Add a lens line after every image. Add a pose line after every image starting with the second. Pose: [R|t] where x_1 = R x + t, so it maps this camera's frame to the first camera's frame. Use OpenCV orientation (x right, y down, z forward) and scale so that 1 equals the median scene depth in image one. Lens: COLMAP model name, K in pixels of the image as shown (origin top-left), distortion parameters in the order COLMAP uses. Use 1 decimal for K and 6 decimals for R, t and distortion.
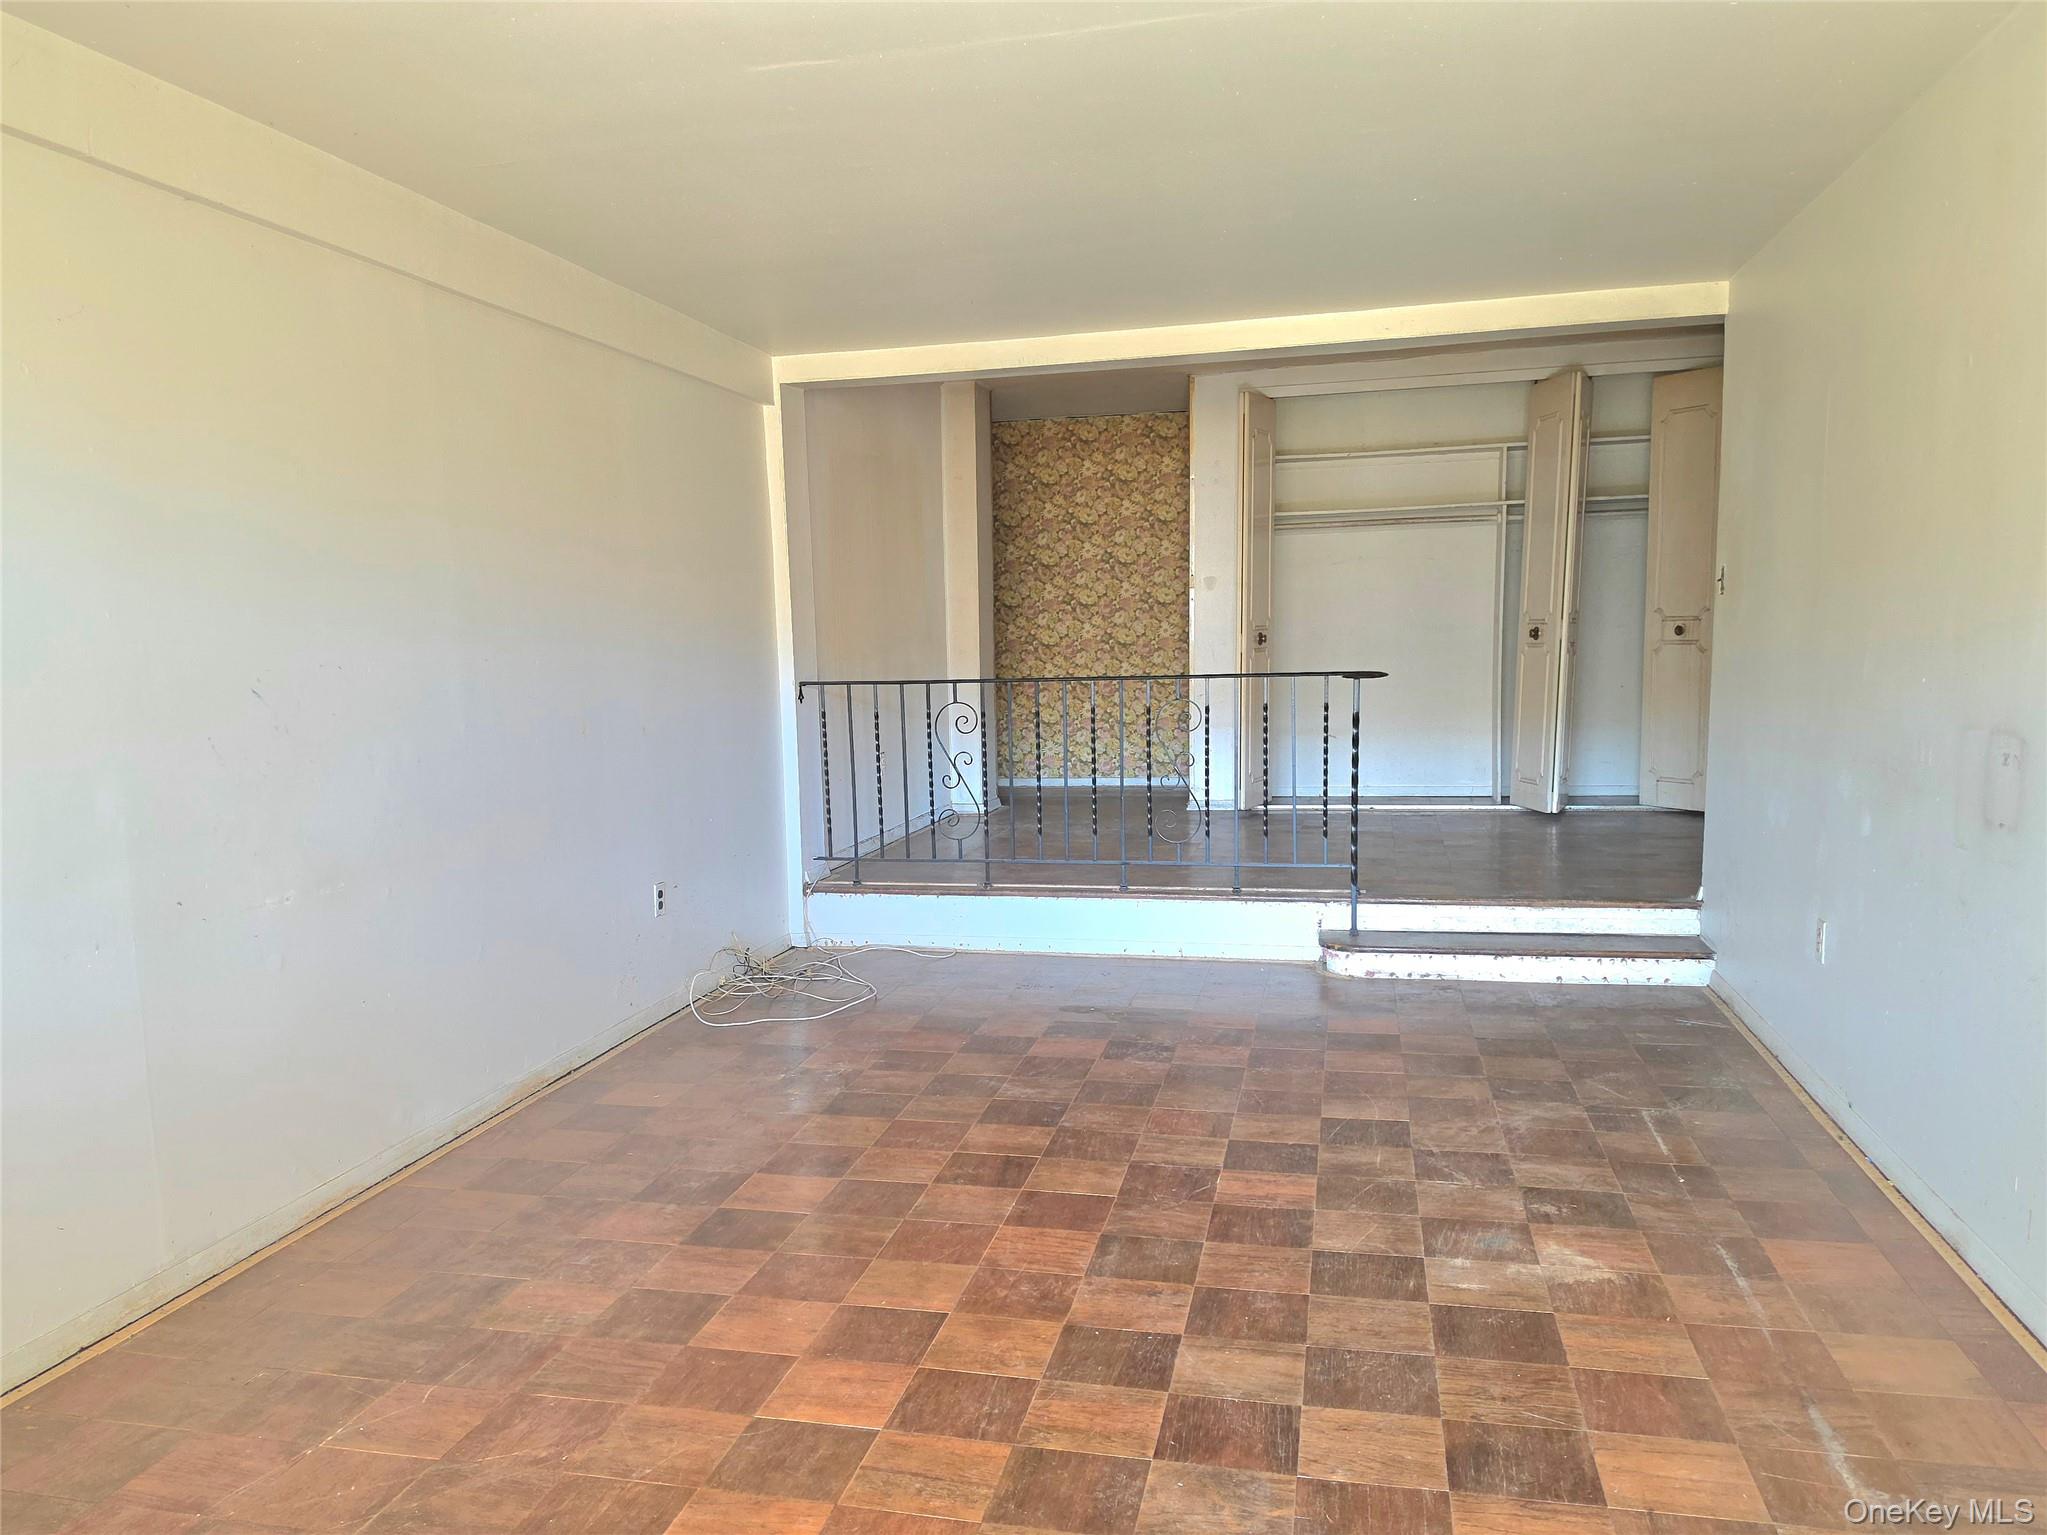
lens RADIAL K [[1495.2, 0, 988.3], [0, 1495.2, 768.2], [0, 0, 1]] dist [0.111584, -0.175624]
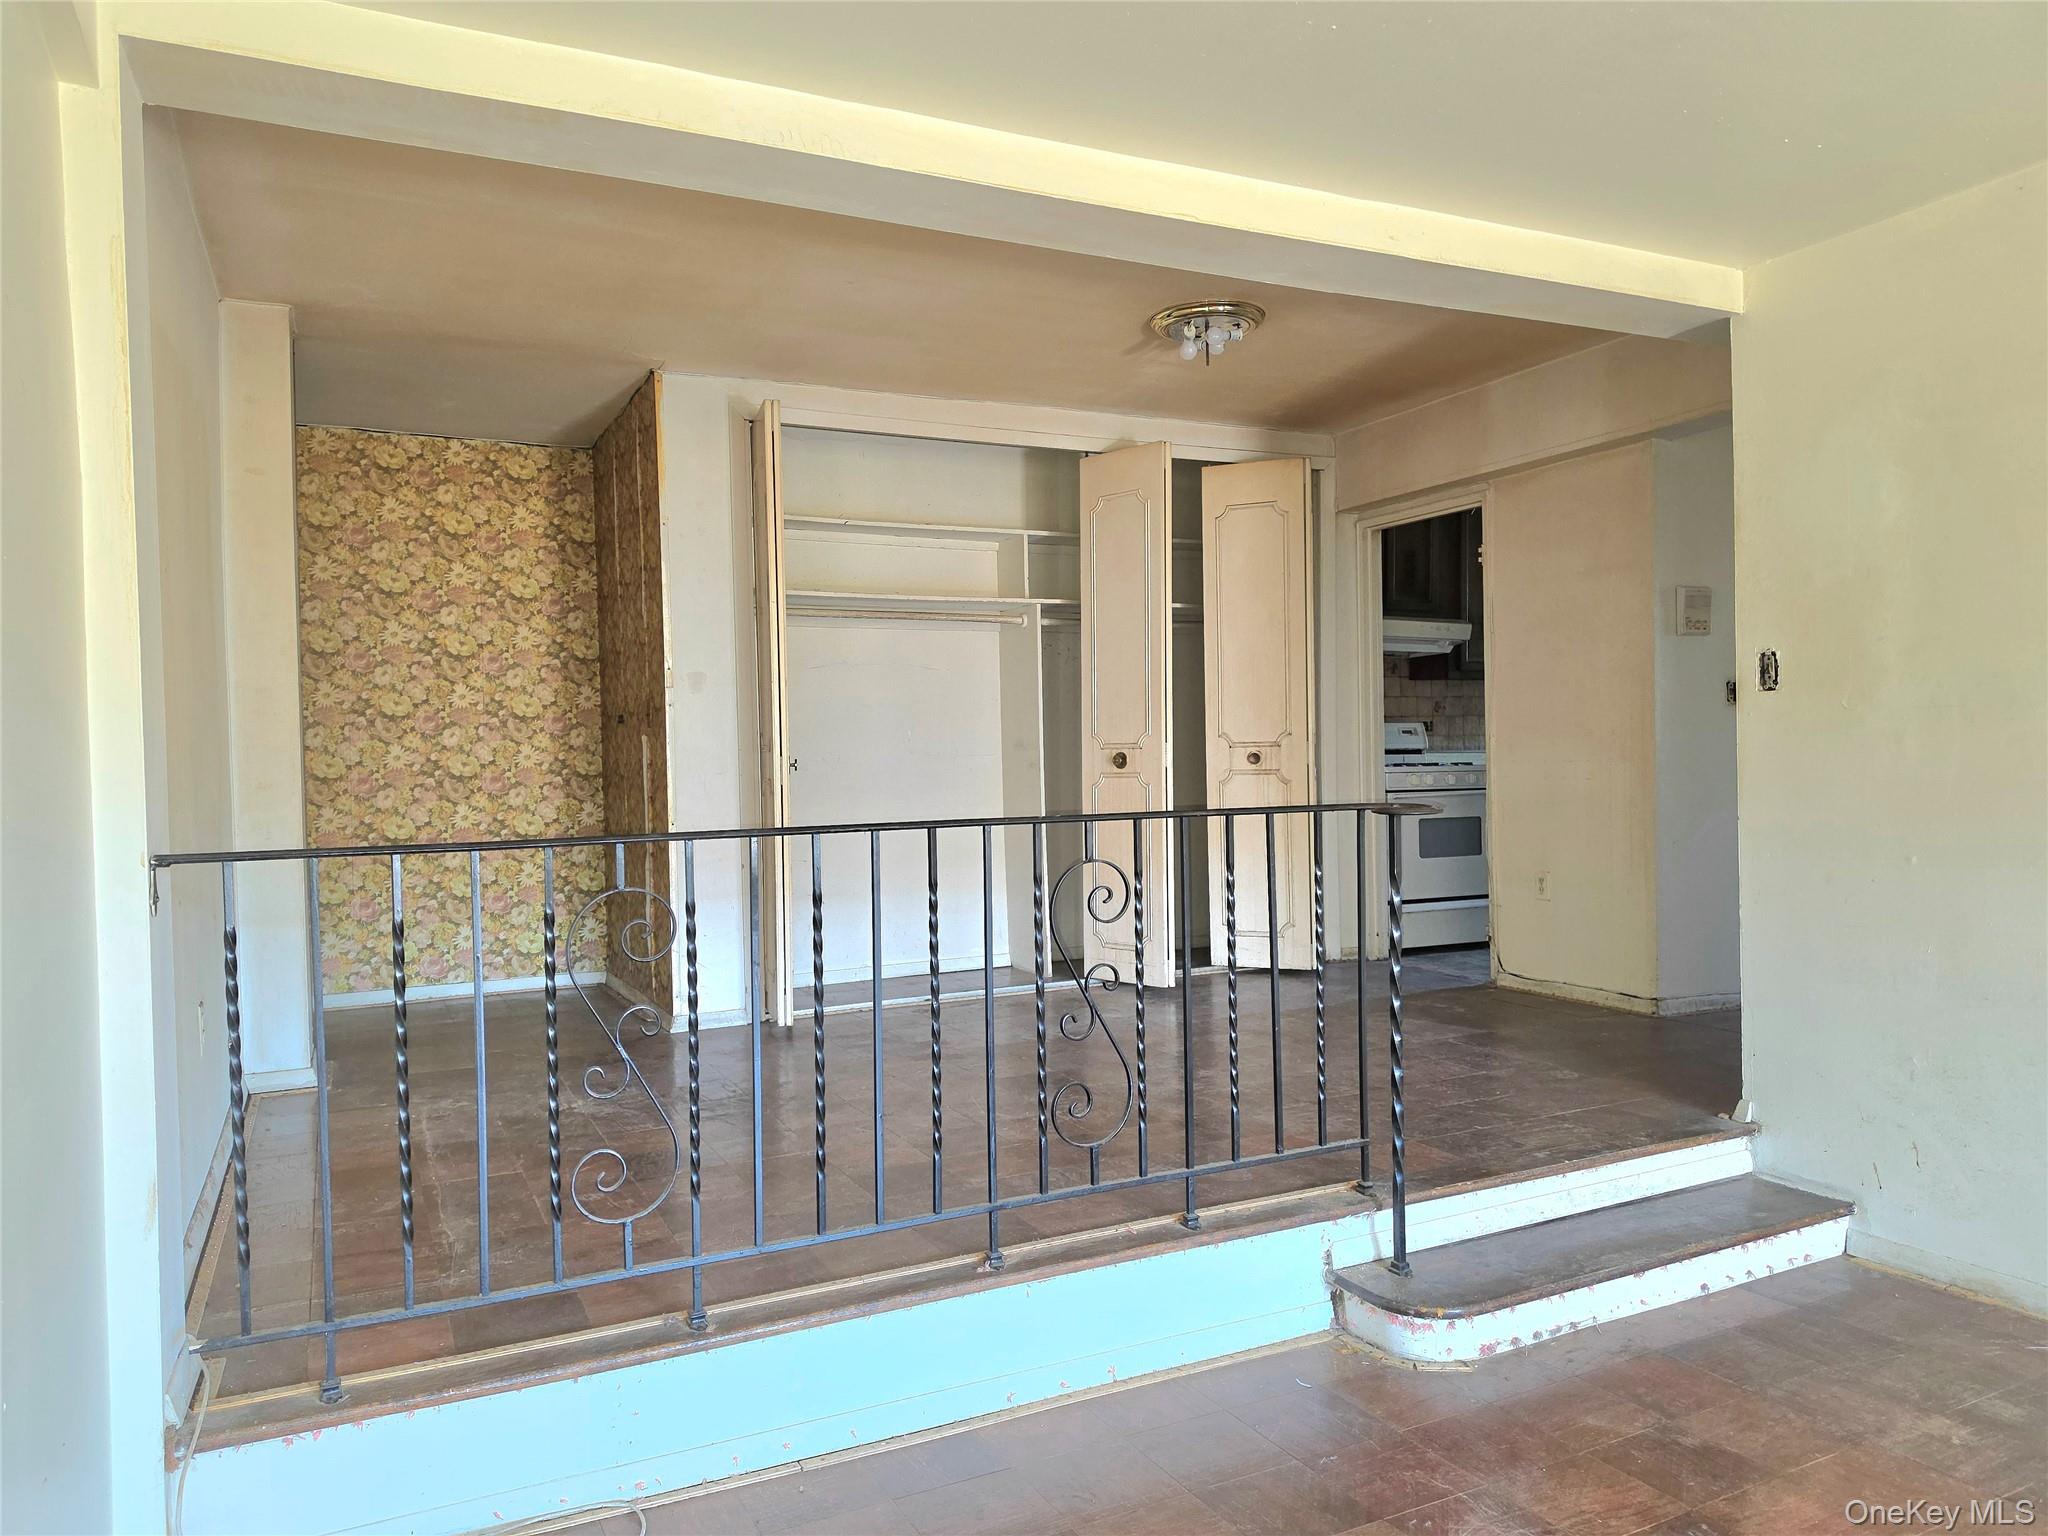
lens RADIAL K [[1369.9, 0, 1024.0], [0, 1369.9, 768.0], [0, 0, 1]] dist [0.097298, -0.120116]
pose [[0.767272, 0.005409, 0.641300, -0.150012], [0.058920, 0.995141, -0.078887, -0.032887], [-0.638610, 0.098313, 0.763225, 0.511173]]
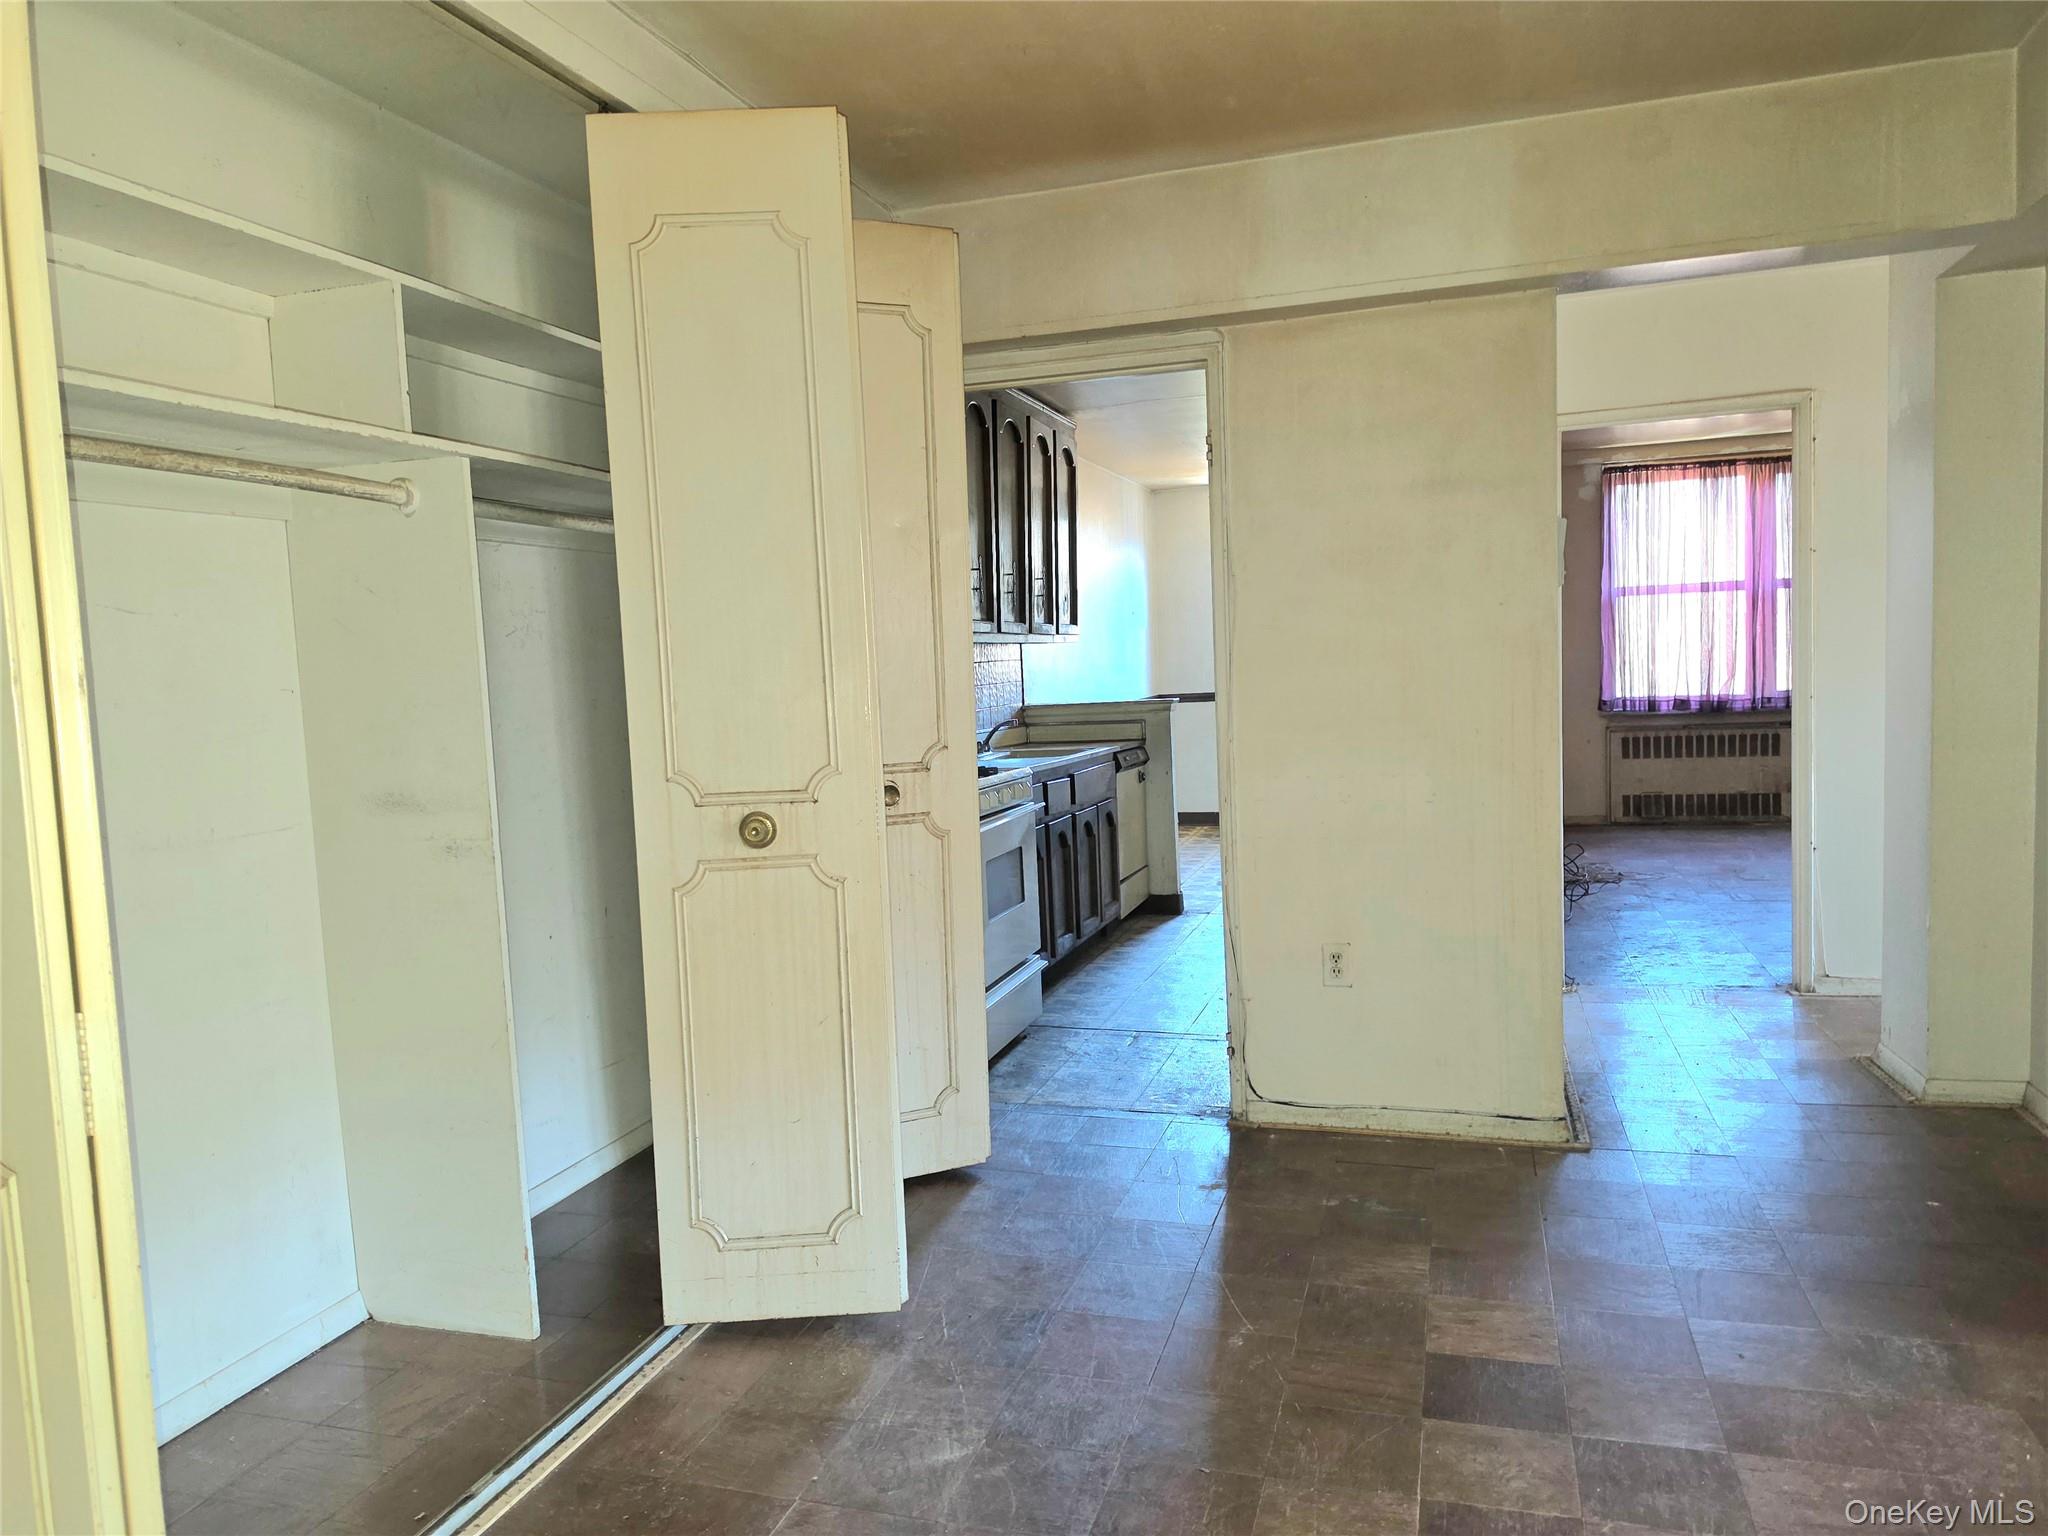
lens RADIAL K [[1414.5, 0, 988.6], [0, 1414.5, 776.5], [0, 0, 1]] dist [0.125403, -0.191372]
pose [[0.069119, -0.056931, 0.995983, 0.033854], [0.133635, 0.989901, 0.047309, -0.117033], [-0.988617, 0.129828, 0.076028, 0.976318]]
